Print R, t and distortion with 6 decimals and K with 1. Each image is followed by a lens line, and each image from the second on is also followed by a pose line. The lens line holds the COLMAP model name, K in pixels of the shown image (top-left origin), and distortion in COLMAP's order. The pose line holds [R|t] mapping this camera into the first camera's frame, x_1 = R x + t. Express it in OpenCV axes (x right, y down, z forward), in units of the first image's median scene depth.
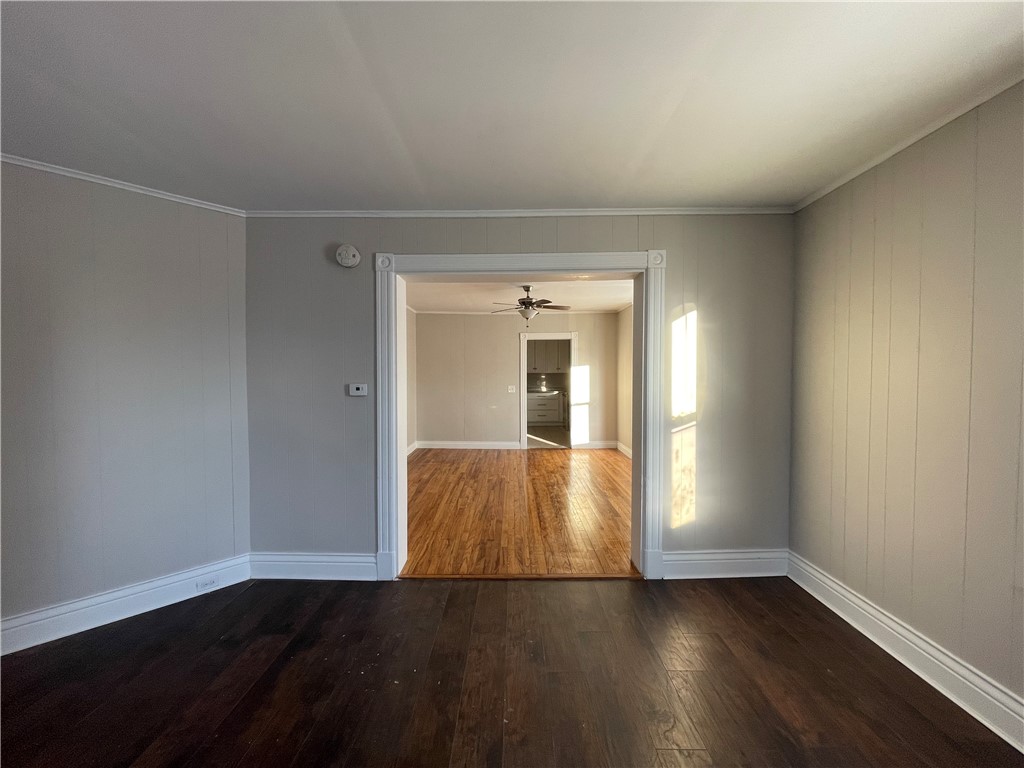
lens RADIAL K [[410.3, 0, 509.7], [0, 410.3, 384.2], [0, 0, 1]] dist [-0.002697, -0.000025]
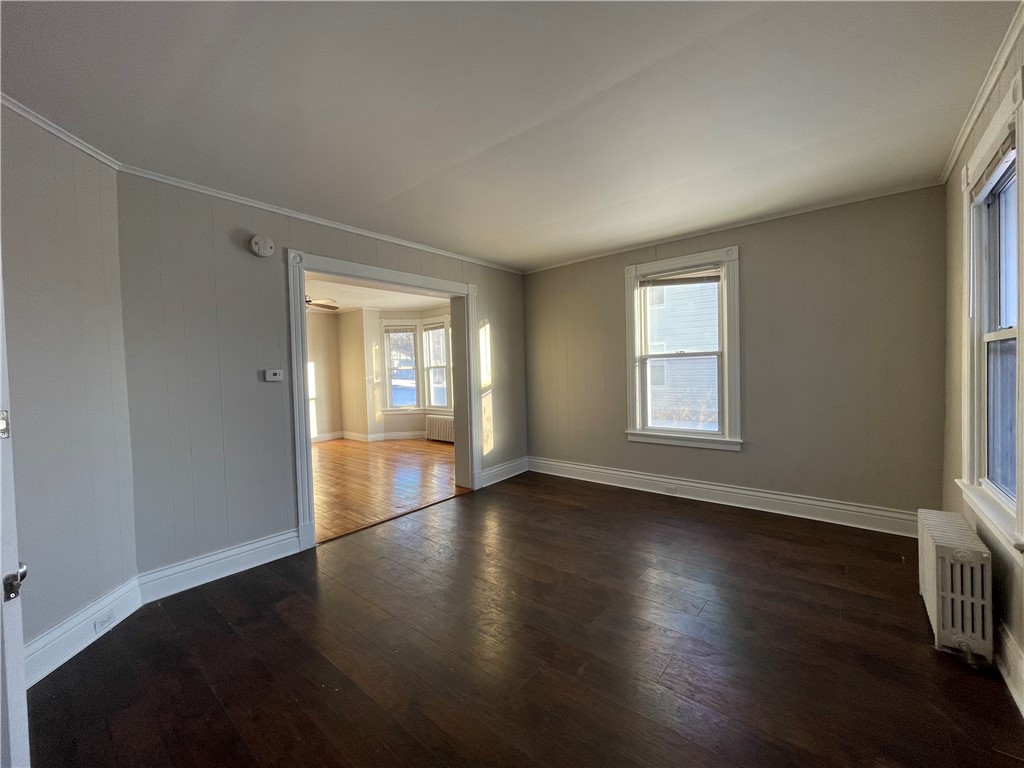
lens RADIAL K [[409.7, 0, 502.2], [0, 409.7, 382.9], [0, 0, 1]] dist [0.009118, 0.000141]
pose [[0.644710, -0.037500, 0.763507, -0.796674], [0.046146, 0.998884, 0.010095, 0.048965], [-0.763033, 0.028724, 0.645721, -0.118598]]
